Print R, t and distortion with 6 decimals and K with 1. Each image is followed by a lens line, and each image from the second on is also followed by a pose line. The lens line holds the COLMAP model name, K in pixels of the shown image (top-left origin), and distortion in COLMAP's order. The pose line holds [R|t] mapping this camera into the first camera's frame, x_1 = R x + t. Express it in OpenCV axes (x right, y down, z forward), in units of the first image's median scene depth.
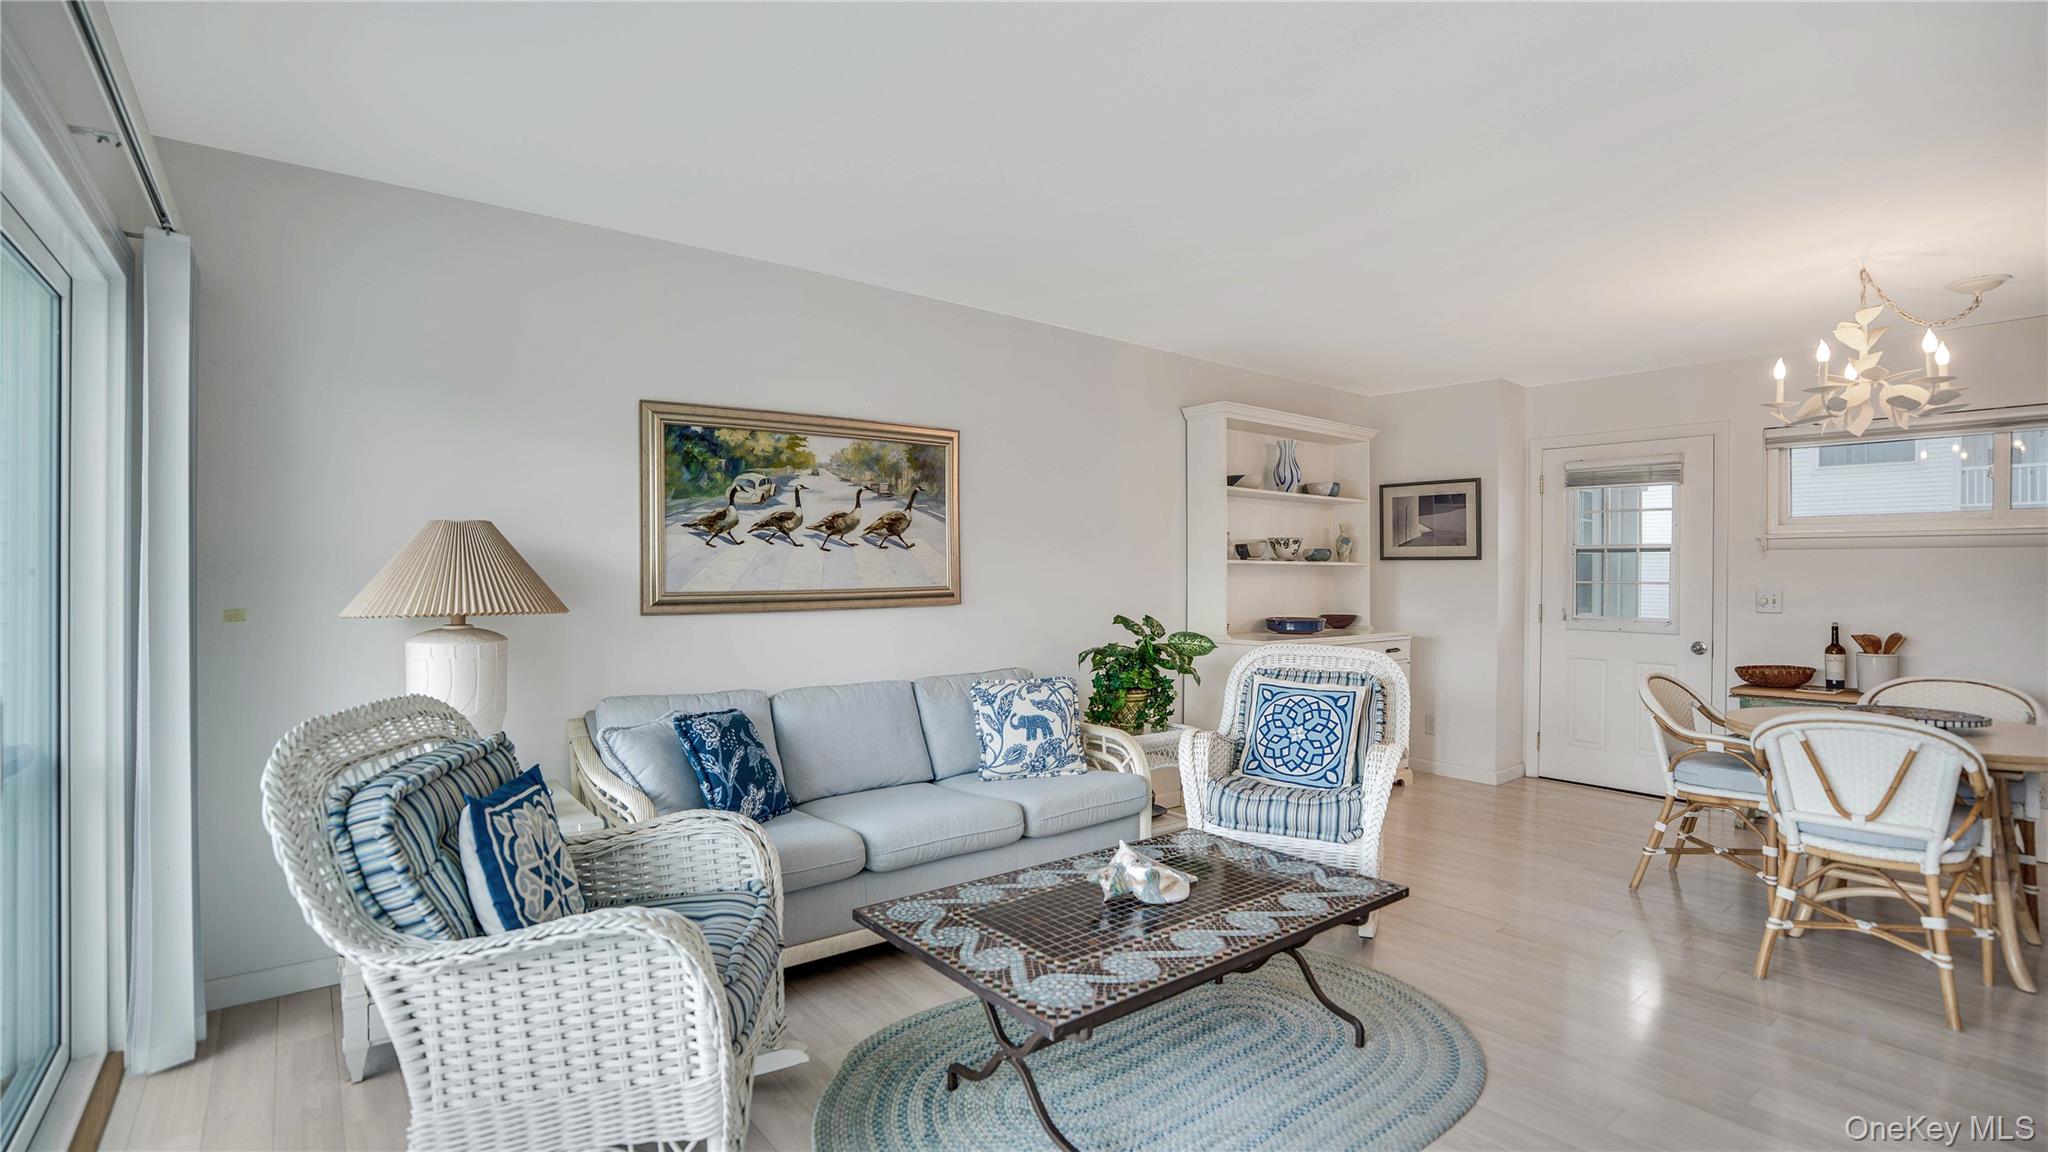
lens RADIAL K [[944.4, 0, 1024.0], [0, 944.4, 576.0], [0, 0, 1]] dist [-0.069853, 0.028451]
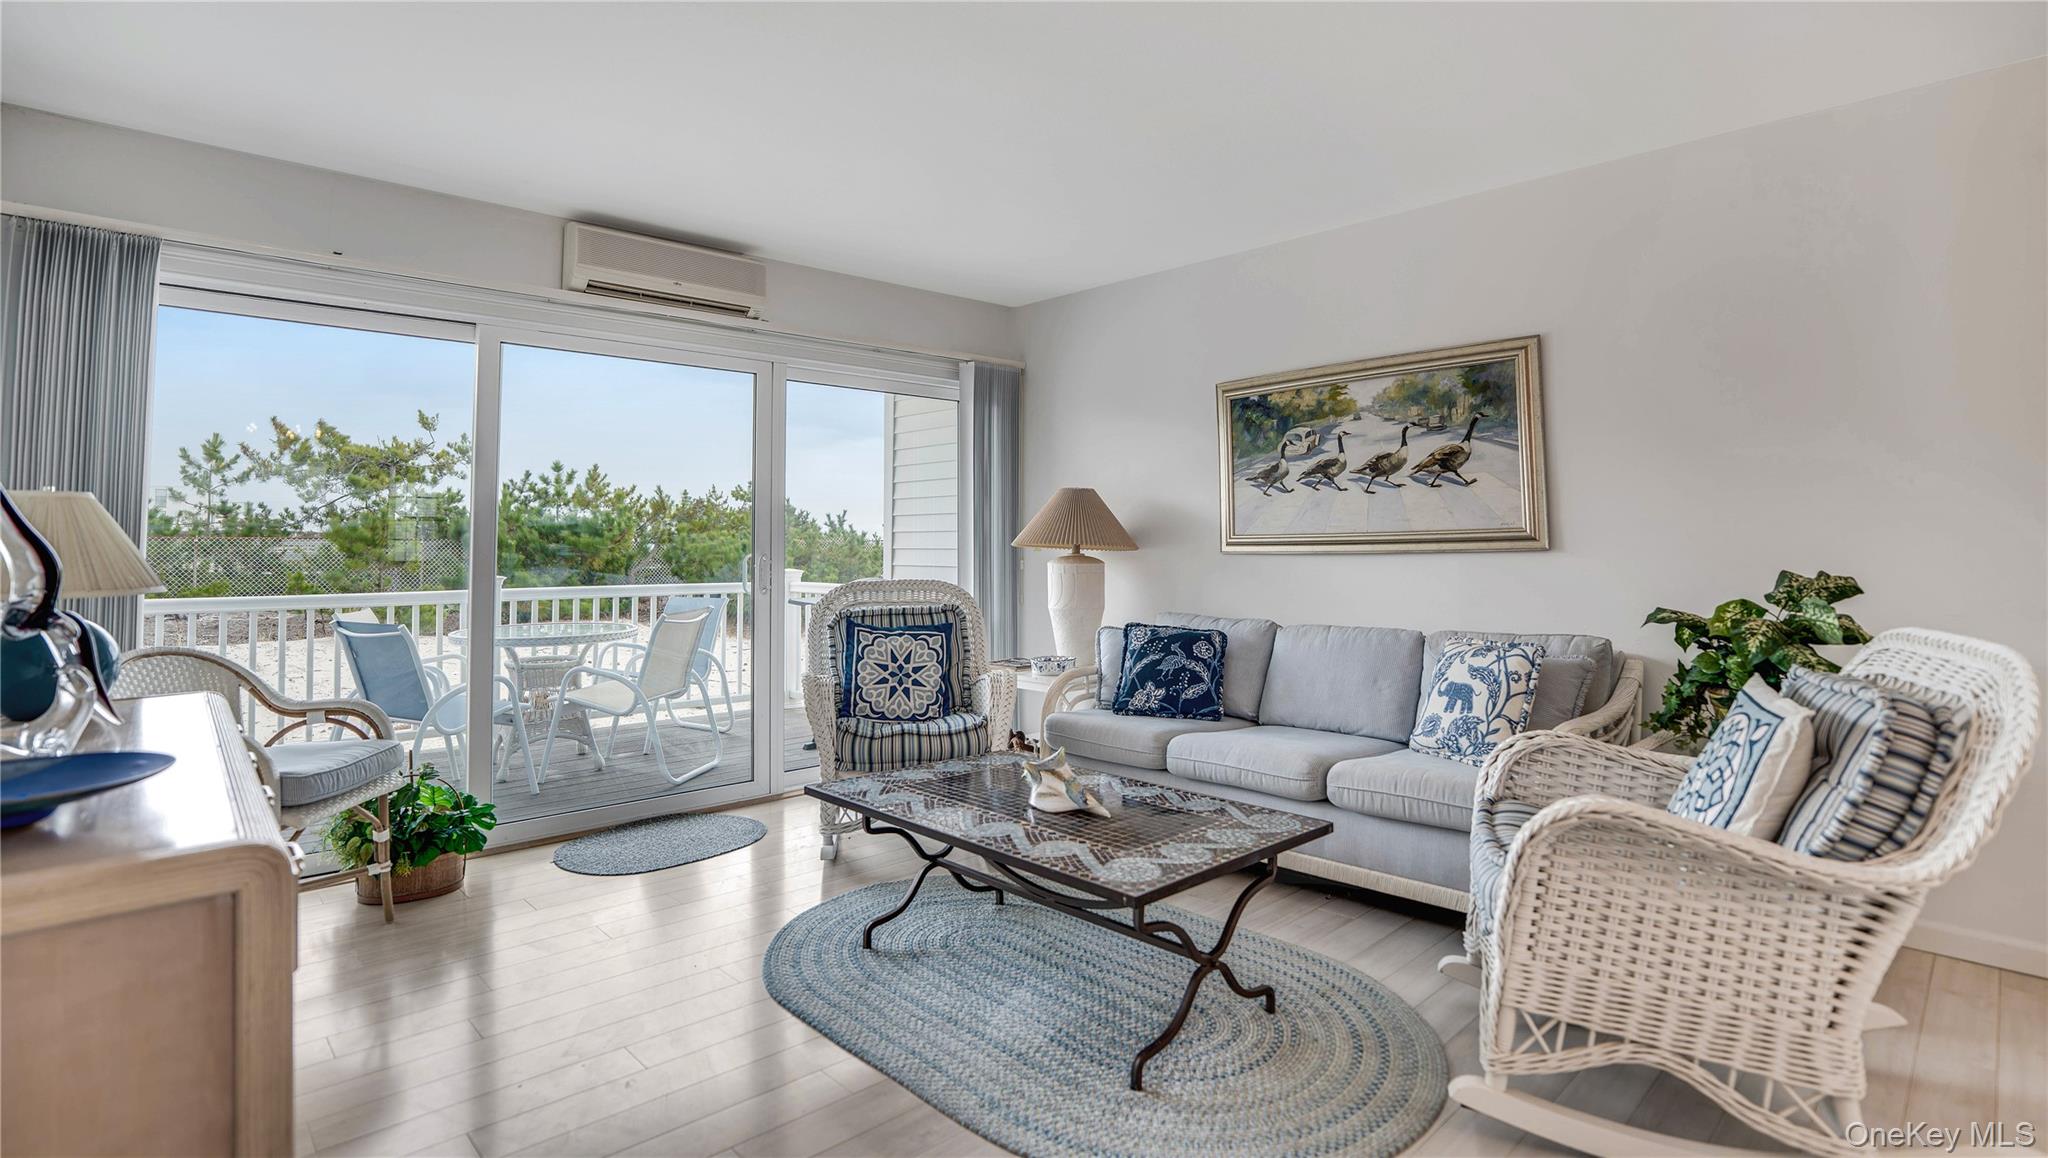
lens RADIAL K [[1014.2, 0, 1017.4], [0, 1014.2, 473.6], [0, 0, 1]] dist [-0.002158, -0.000277]
pose [[0.096080, -0.075076, -0.992538, 0.852634], [-0.002188, 0.997133, -0.075635, 0.035922], [0.995371, 0.009439, 0.095640, 0.543539]]
